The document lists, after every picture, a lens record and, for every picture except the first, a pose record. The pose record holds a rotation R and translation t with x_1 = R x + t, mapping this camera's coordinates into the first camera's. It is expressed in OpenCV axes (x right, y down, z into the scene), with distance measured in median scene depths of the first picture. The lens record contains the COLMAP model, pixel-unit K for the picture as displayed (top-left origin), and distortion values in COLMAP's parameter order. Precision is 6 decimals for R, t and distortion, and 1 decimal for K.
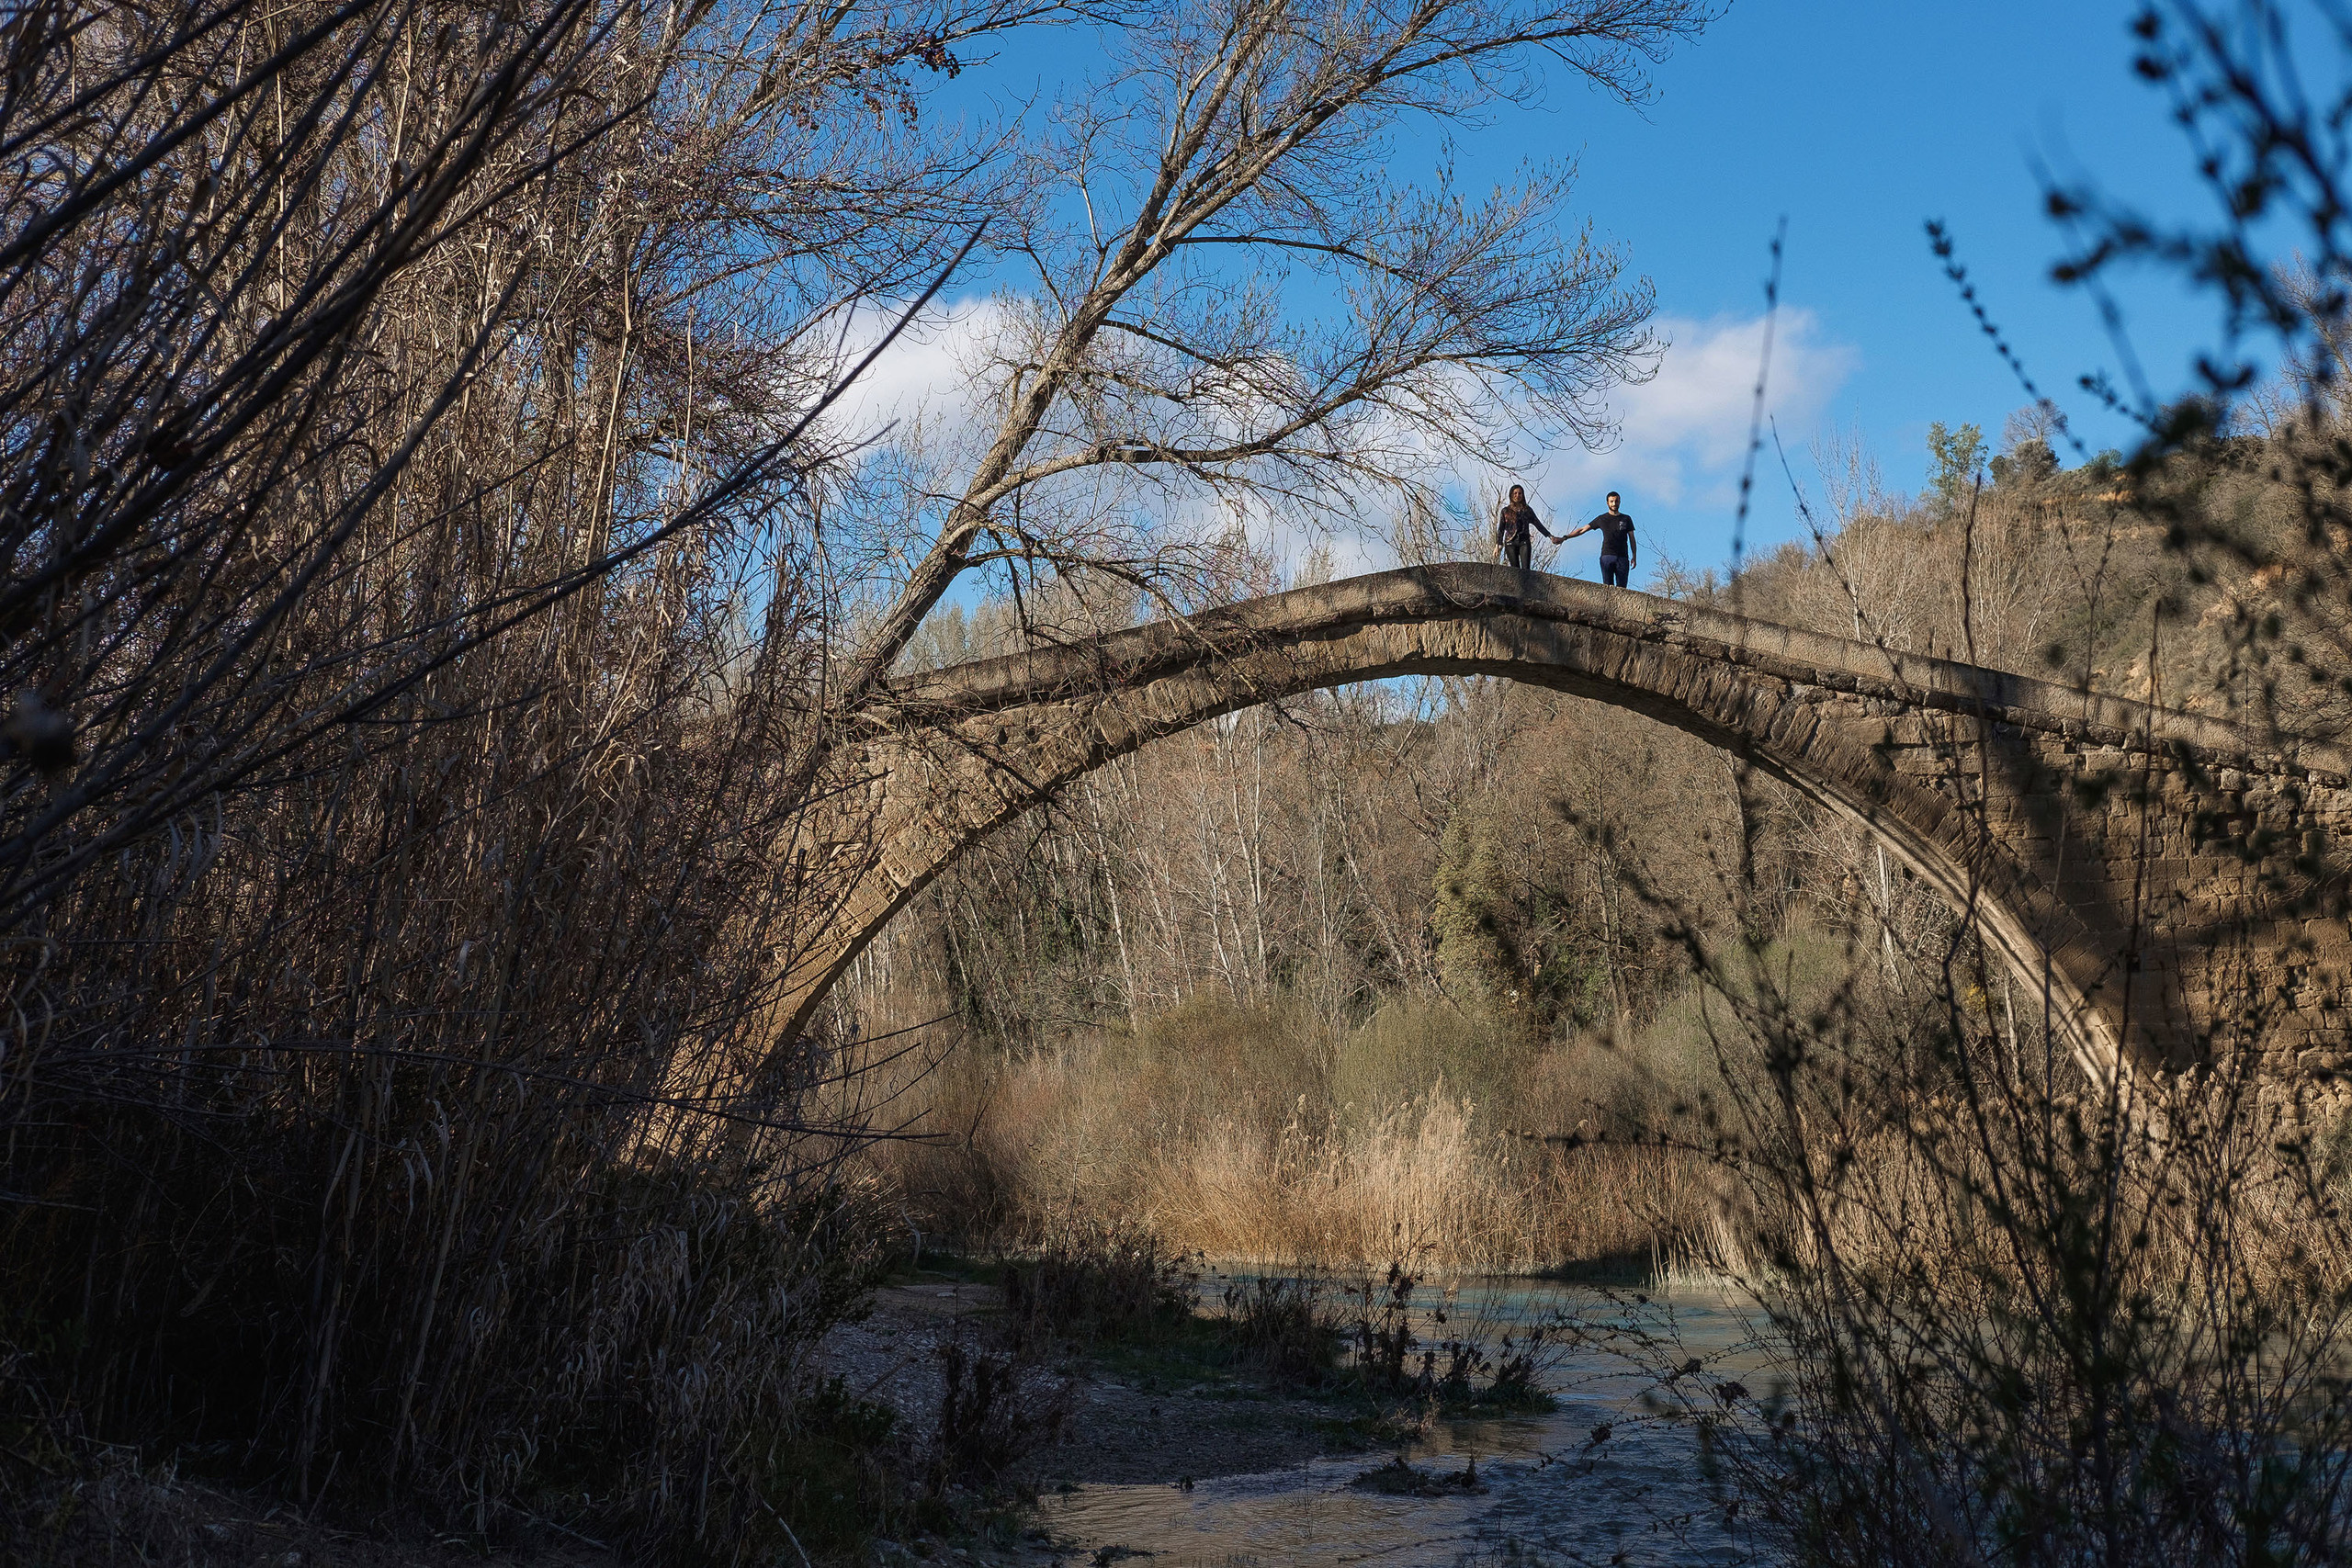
lens RADIAL K [[3767.8, 0, 1176.0], [0, 3767.8, 784.0], [0, 0, 1]] dist [-0.013628, -0.190180]
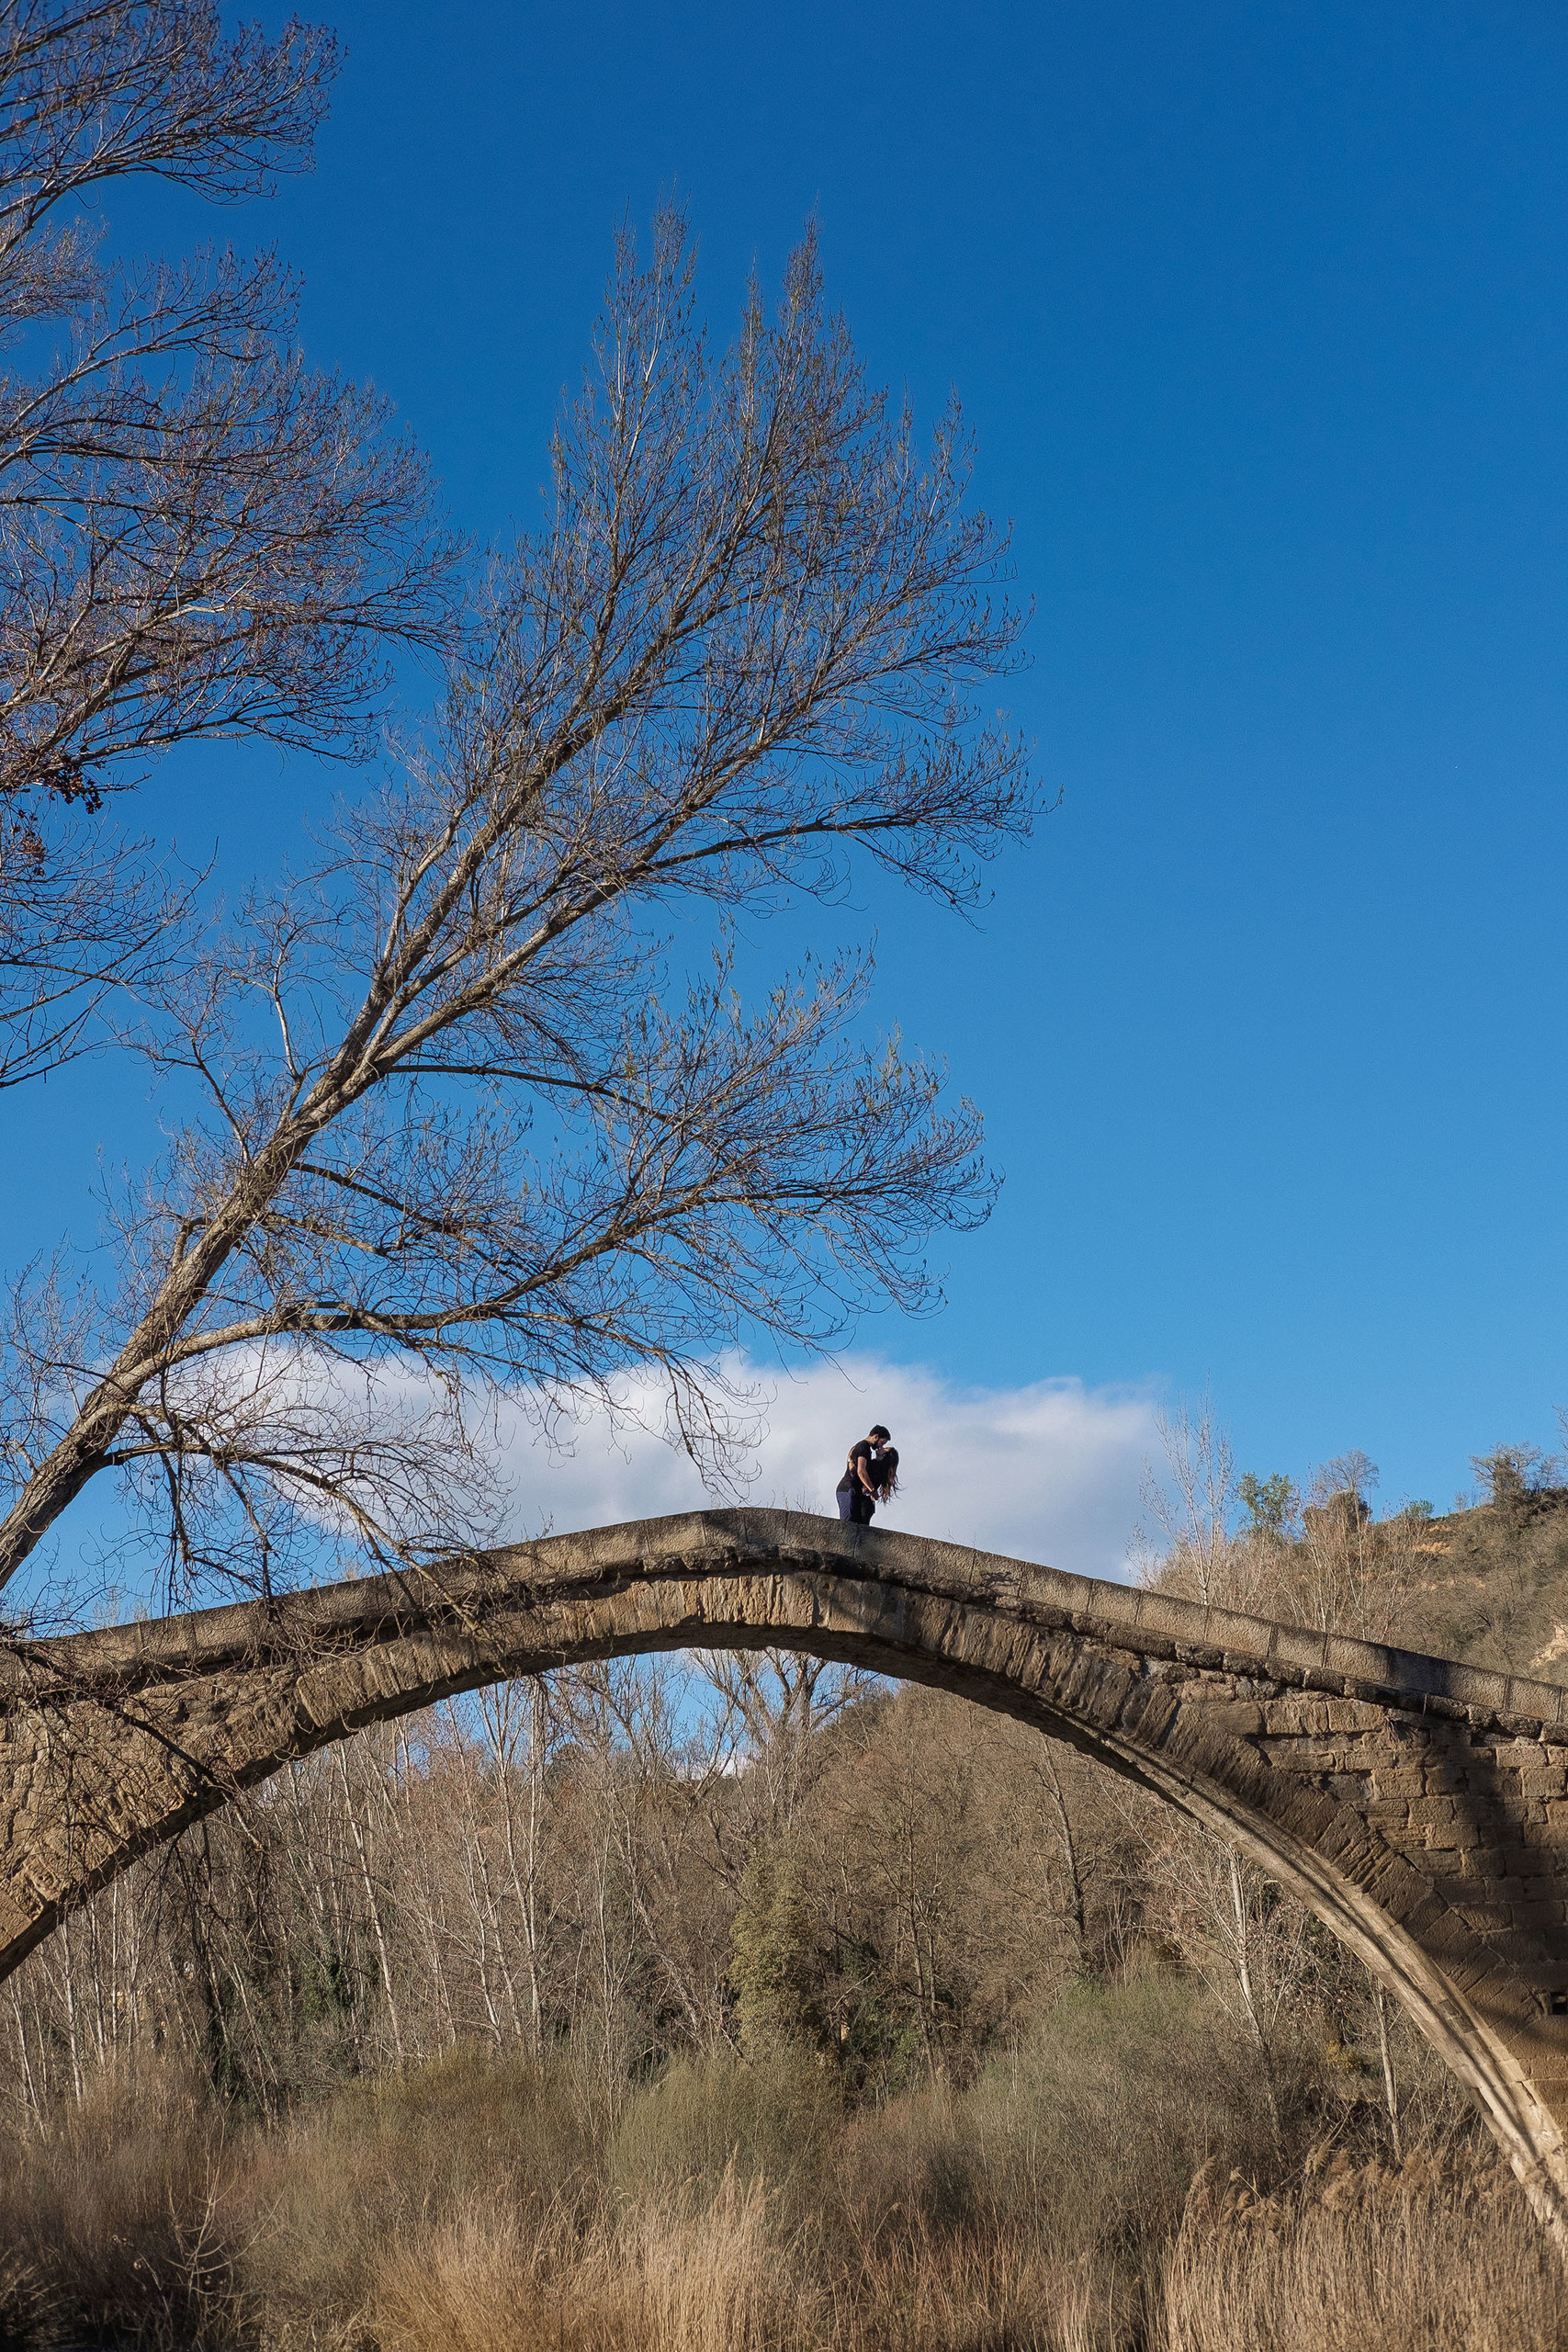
lens RADIAL K [[3767.8, 0, 754.8], [0, 3767.8, 1137.6], [0, 0, 1]] dist [-0.013628, -0.190180]
pose [[0.997413, 0.018382, 0.069497, 0.017440], [-0.005214, 0.982706, -0.185098, 0.014547], [-0.071698, 0.184257, 0.980260, 0.170808]]
